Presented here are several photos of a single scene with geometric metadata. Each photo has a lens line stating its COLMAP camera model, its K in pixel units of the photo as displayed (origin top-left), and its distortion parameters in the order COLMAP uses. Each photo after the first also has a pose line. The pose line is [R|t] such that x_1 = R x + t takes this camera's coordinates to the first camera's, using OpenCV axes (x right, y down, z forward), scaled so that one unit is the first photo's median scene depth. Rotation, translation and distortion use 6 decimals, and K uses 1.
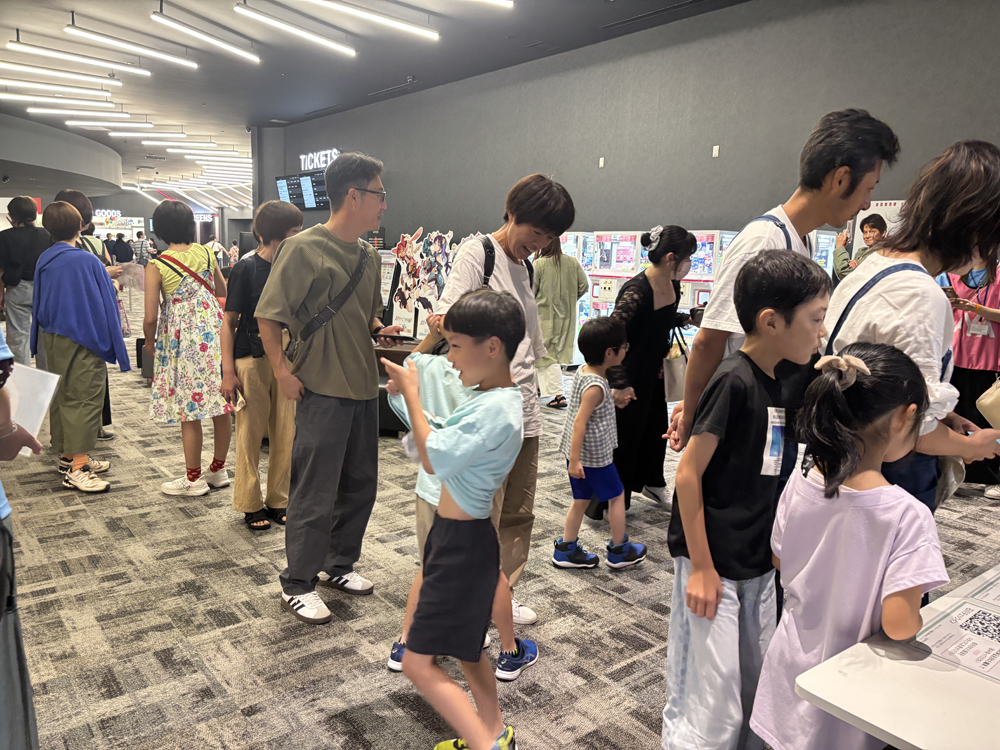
lens RADIAL K [[707.4, 0, 500.0], [0, 707.4, 375.0], [0, 0, 1]] dist [0.124017, -0.003694]
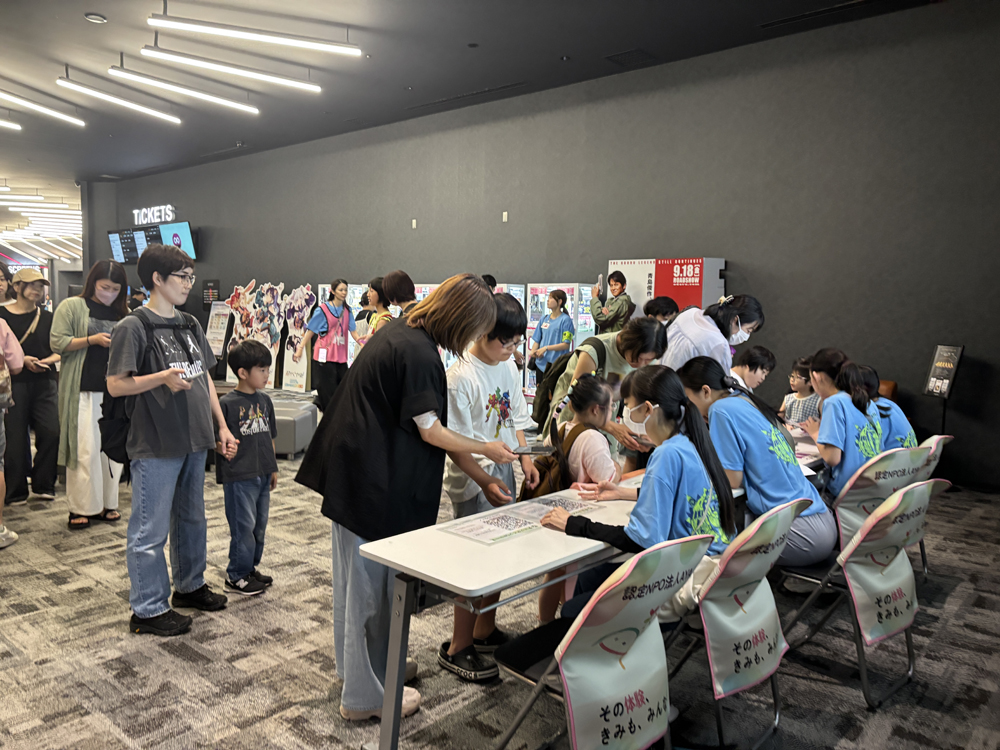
lens RADIAL K [[805.7, 0, 500.0], [0, 805.7, 375.0], [0, 0, 1]] dist [0.243673, -0.136495]
pose [[0.994401, -0.030243, 0.101256, 0.135502], [0.037280, 0.996965, -0.068347, 0.033939], [-0.098881, 0.071740, 0.992510, -0.264948]]
